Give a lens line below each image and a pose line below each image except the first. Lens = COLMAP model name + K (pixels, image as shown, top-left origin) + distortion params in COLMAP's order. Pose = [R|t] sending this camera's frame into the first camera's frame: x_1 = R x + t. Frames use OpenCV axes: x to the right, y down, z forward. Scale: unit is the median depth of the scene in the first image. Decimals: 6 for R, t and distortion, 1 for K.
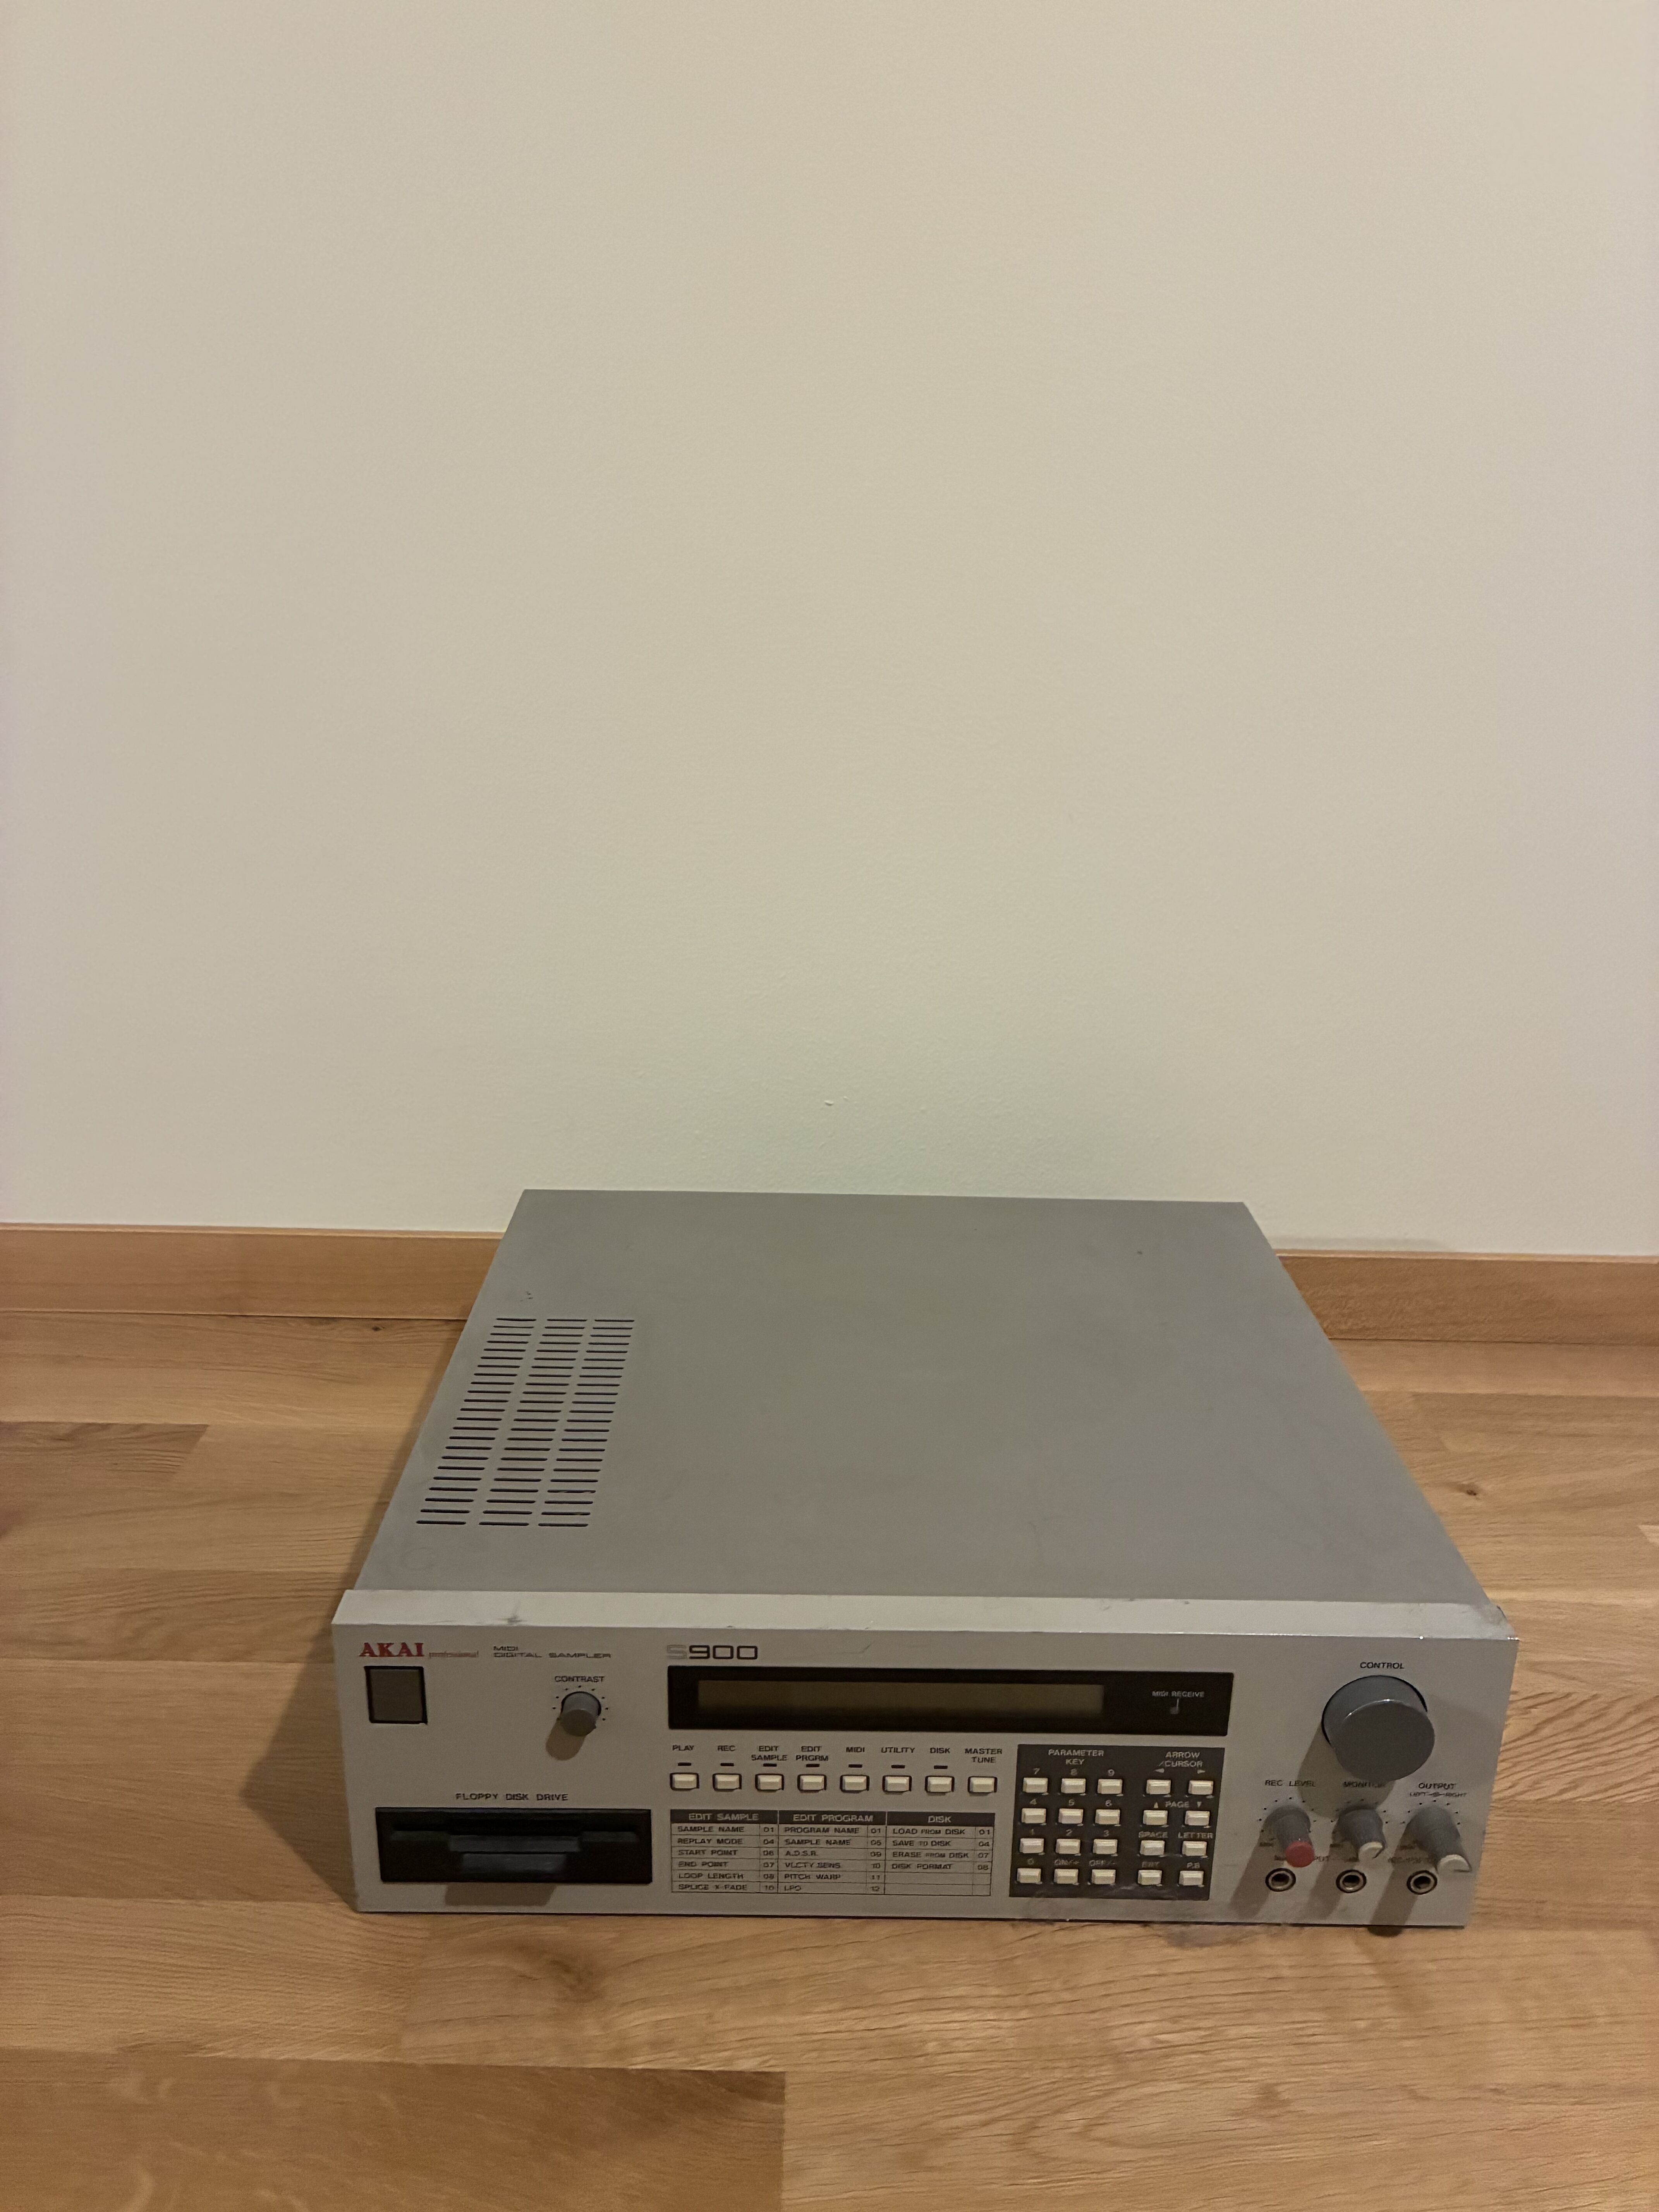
lens RADIAL K [[1616.7, 0, 829.5], [0, 1616.7, 1106.0], [0, 0, 1]] dist [0.093872, -0.111274]
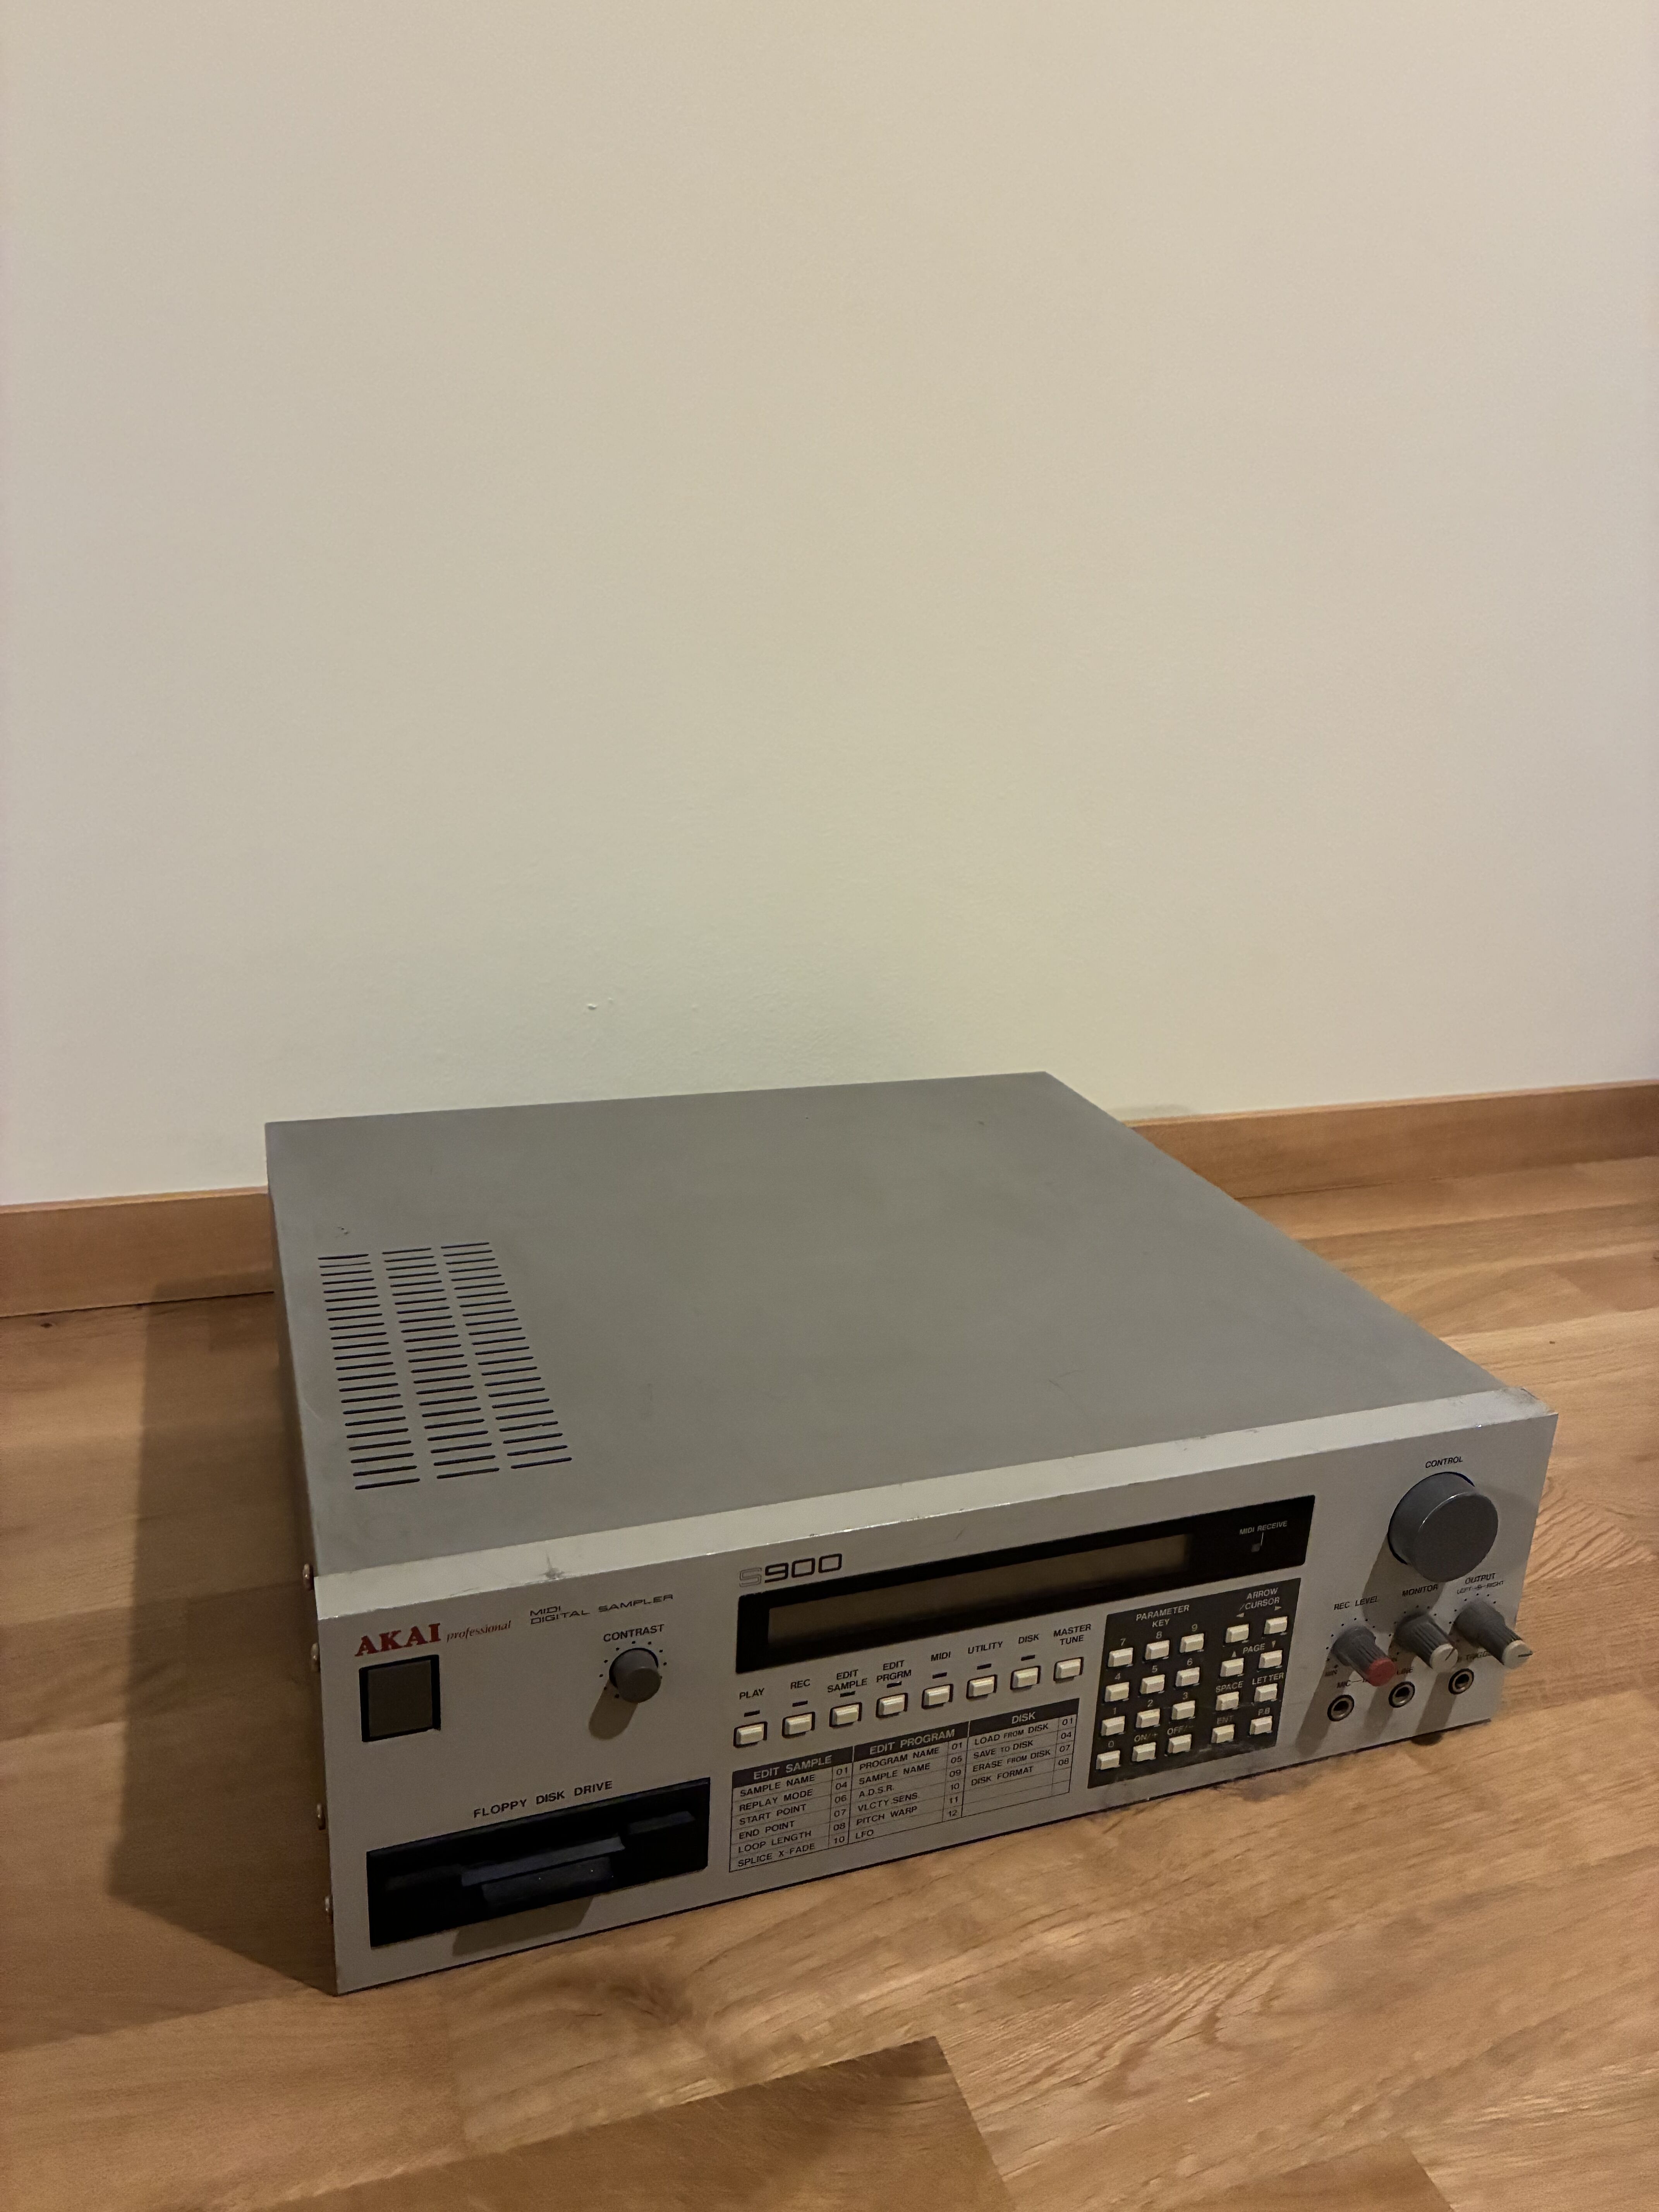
lens RADIAL K [[1622.9, 0, 829.5], [0, 1622.9, 1106.0], [0, 0, 1]] dist [0.081483, -0.103130]
pose [[0.940599, -0.082405, 0.329367, -0.297338], [0.081535, 0.996534, 0.016481, 0.081958], [-0.329584, 0.011353, 0.944058, 0.192851]]
